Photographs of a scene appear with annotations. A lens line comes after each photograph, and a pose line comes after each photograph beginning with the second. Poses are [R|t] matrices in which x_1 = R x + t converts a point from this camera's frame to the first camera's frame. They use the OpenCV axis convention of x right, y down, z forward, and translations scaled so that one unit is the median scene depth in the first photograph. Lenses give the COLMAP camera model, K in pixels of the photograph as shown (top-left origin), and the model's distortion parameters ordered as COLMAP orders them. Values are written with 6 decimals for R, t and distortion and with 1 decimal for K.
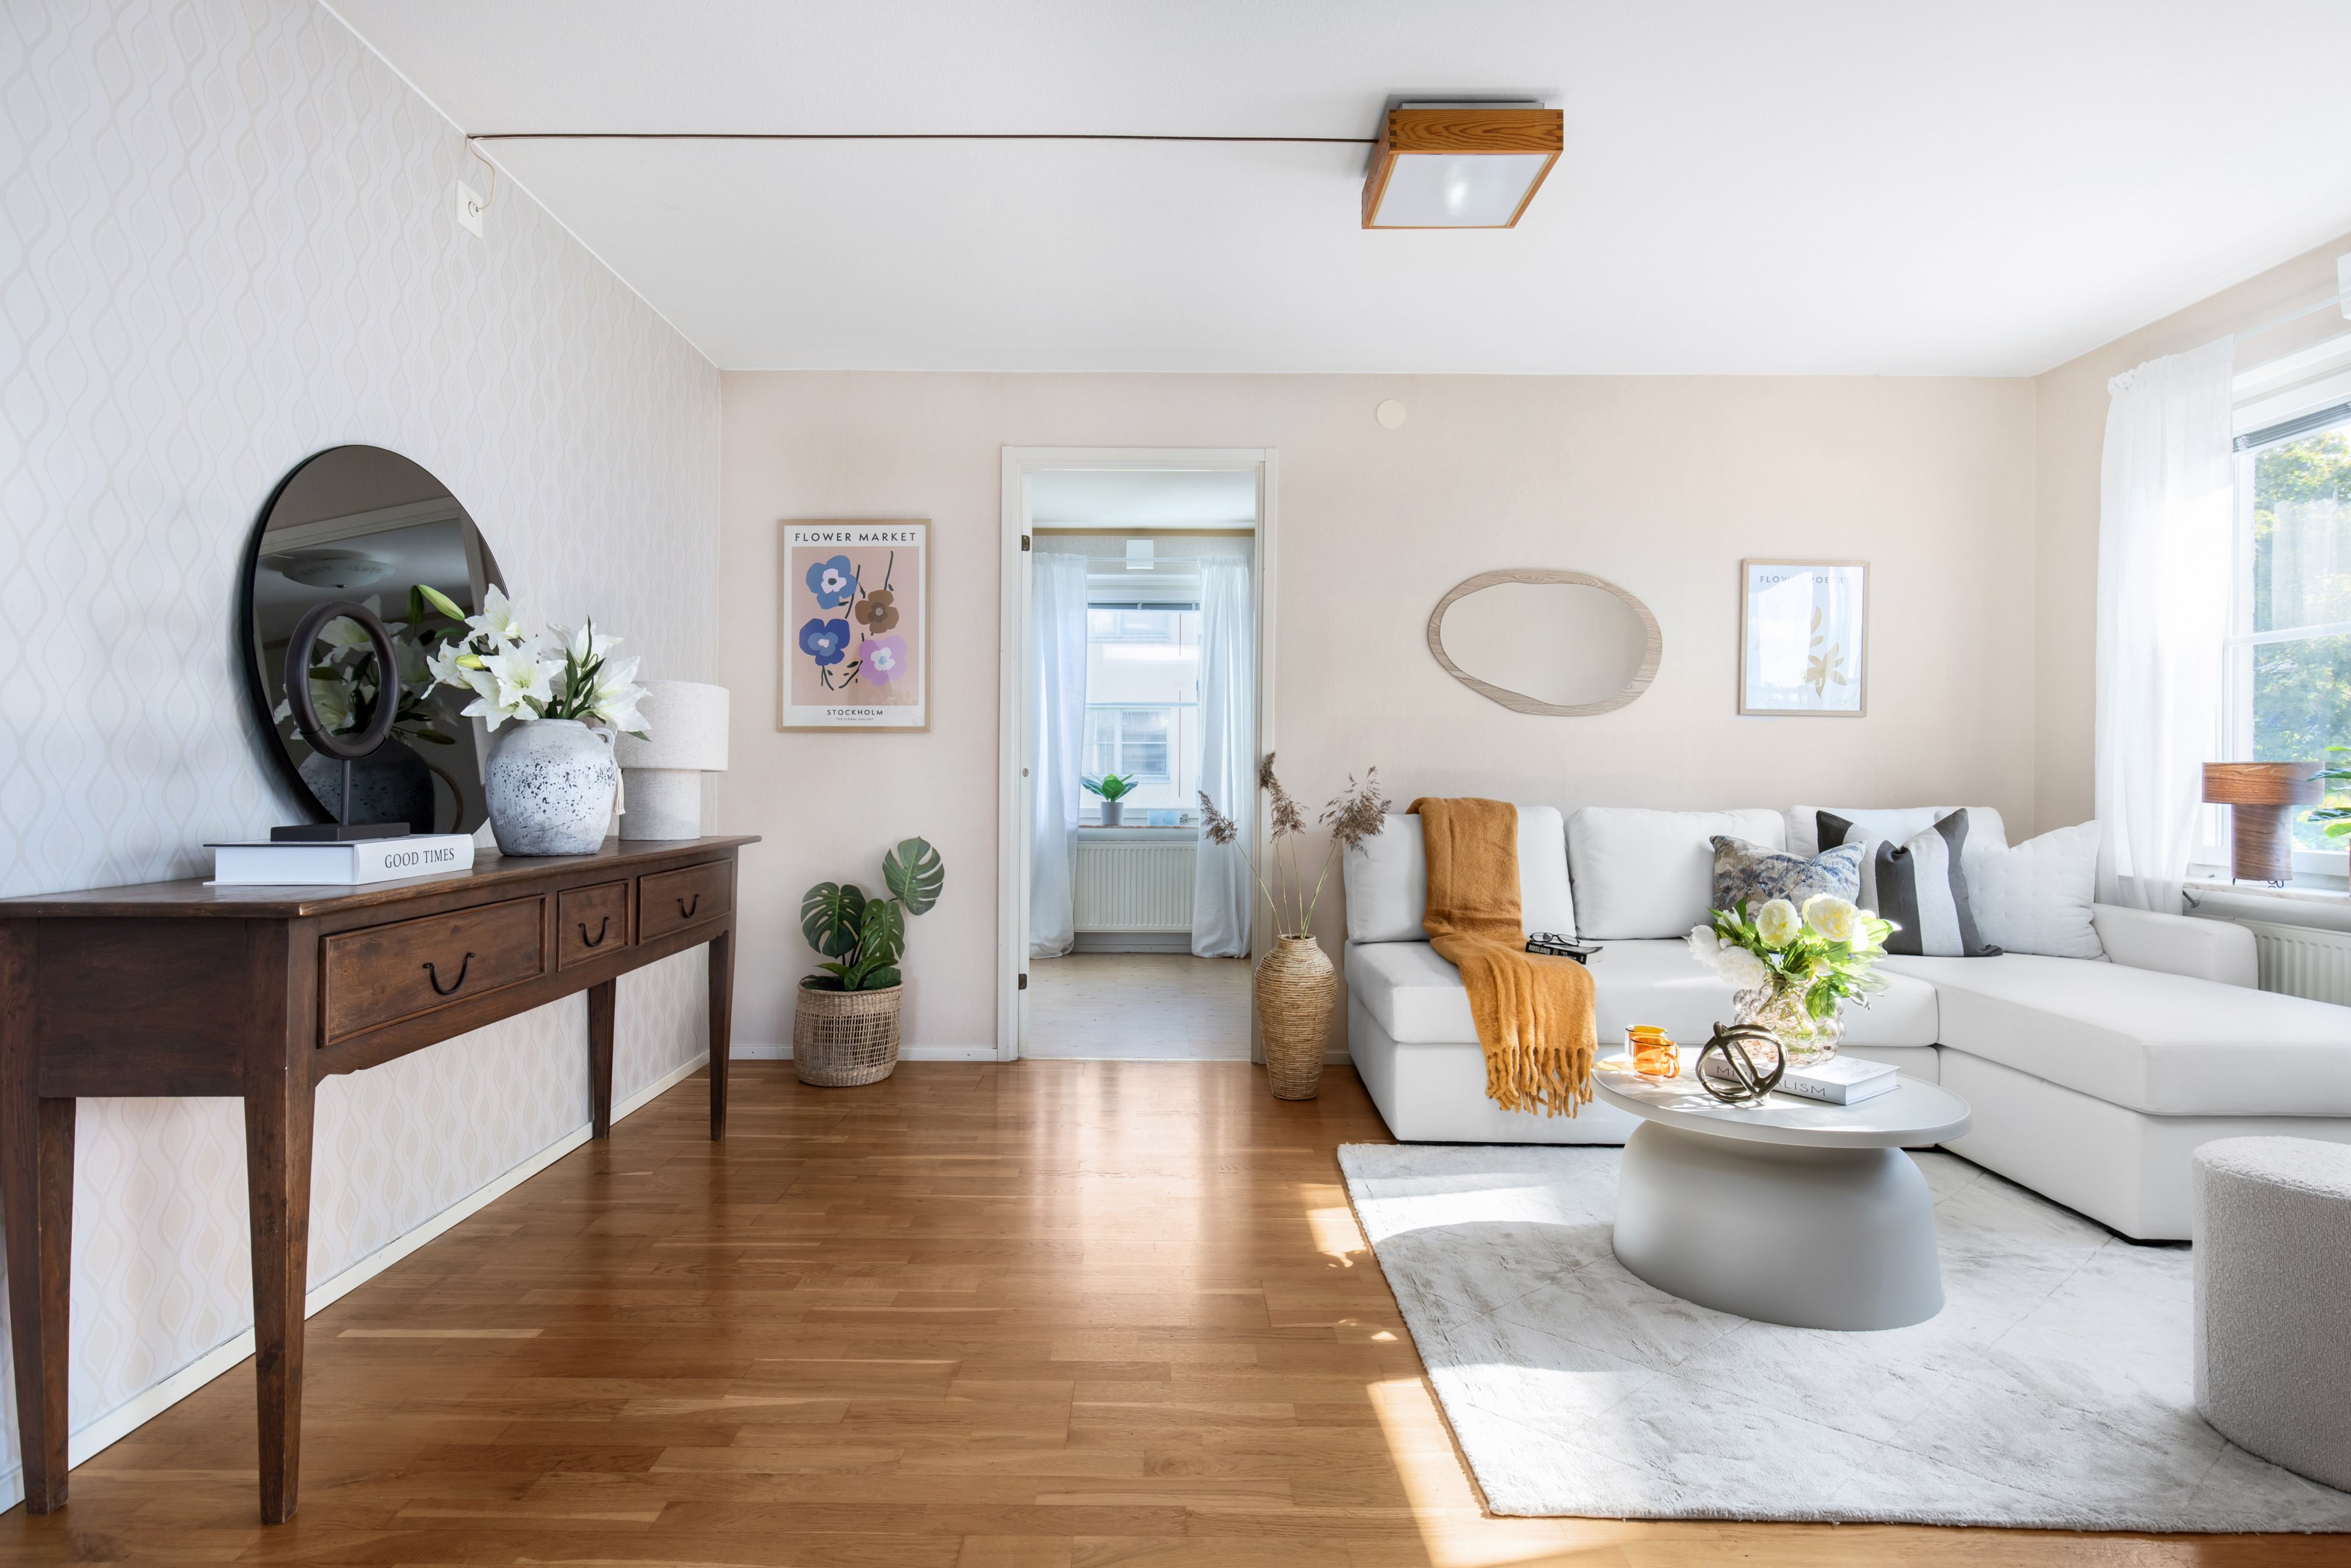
lens RADIAL K [[1269.6, 0, 1179.4], [0, 1269.6, 782.2], [0, 0, 1]] dist [0.004747, 0.000514]
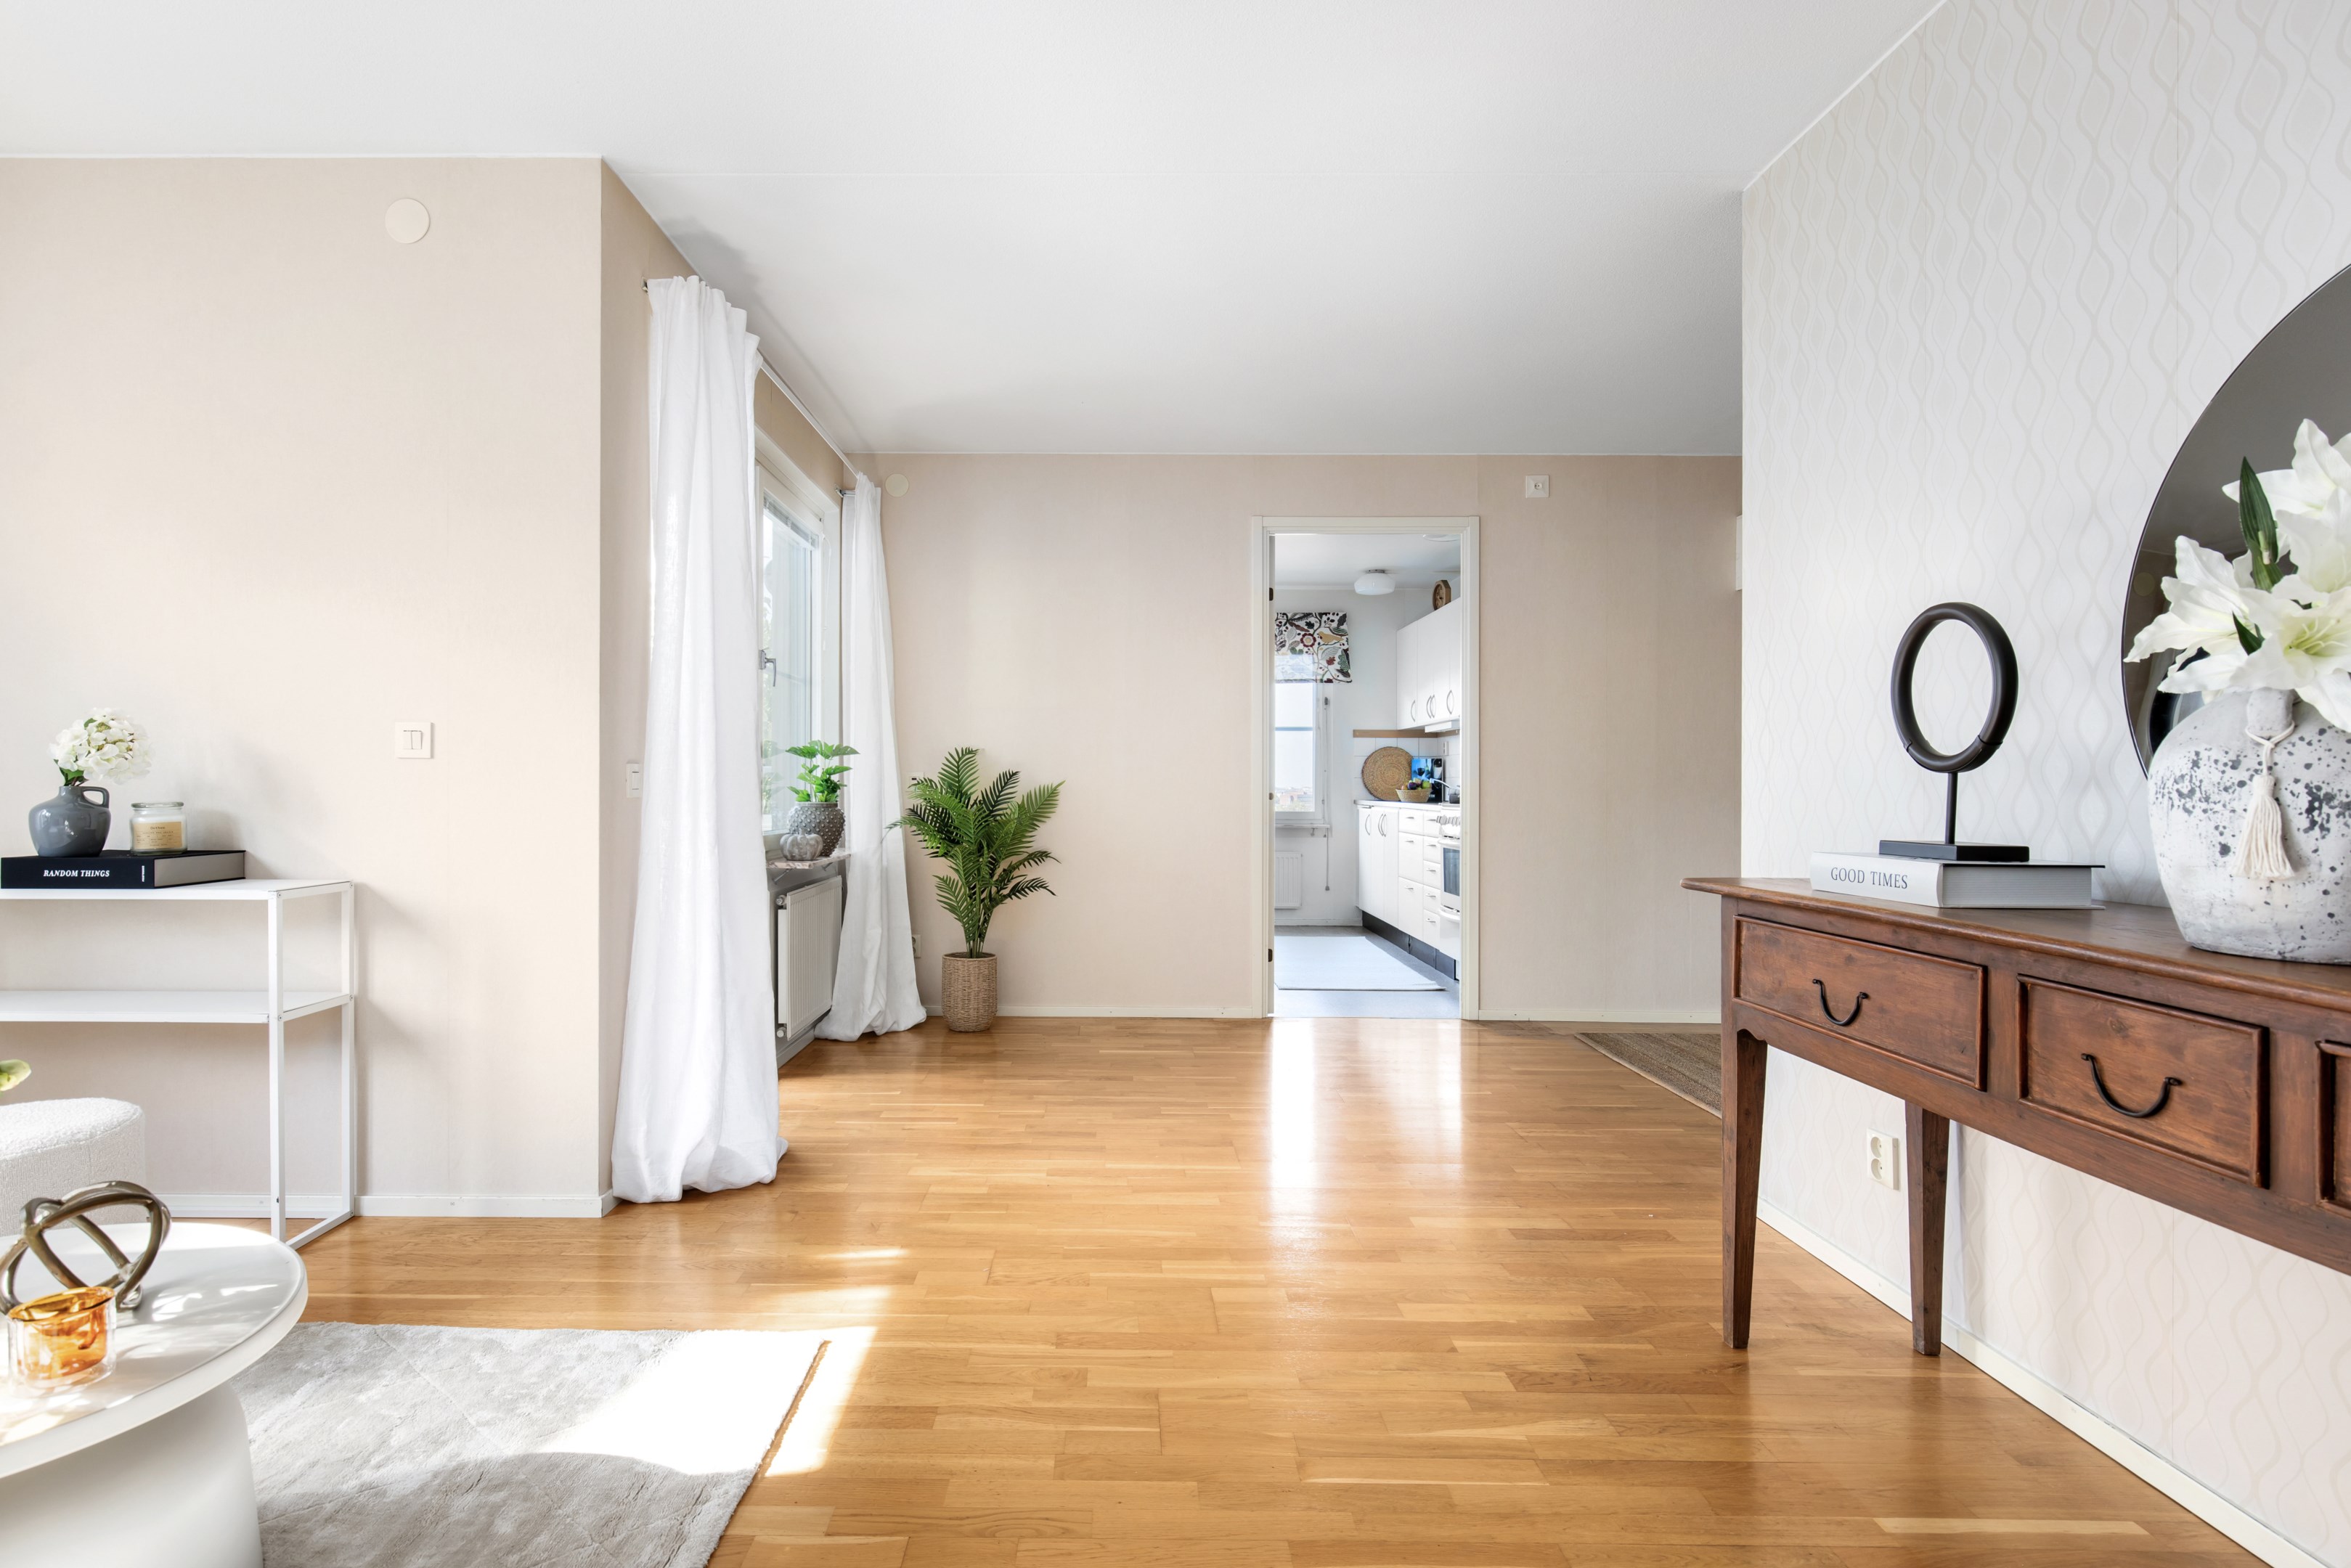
lens RADIAL K [[1269.6, 0, 1160.7], [0, 1269.6, 779.9], [0, 0, 1]] dist [0.004747, 0.000514]
pose [[-0.999884, -0.008117, -0.012890, -0.068635], [-0.008122, 0.999967, 0.000338, -0.008765], [0.012887, 0.000443, -0.999917, 1.972380]]
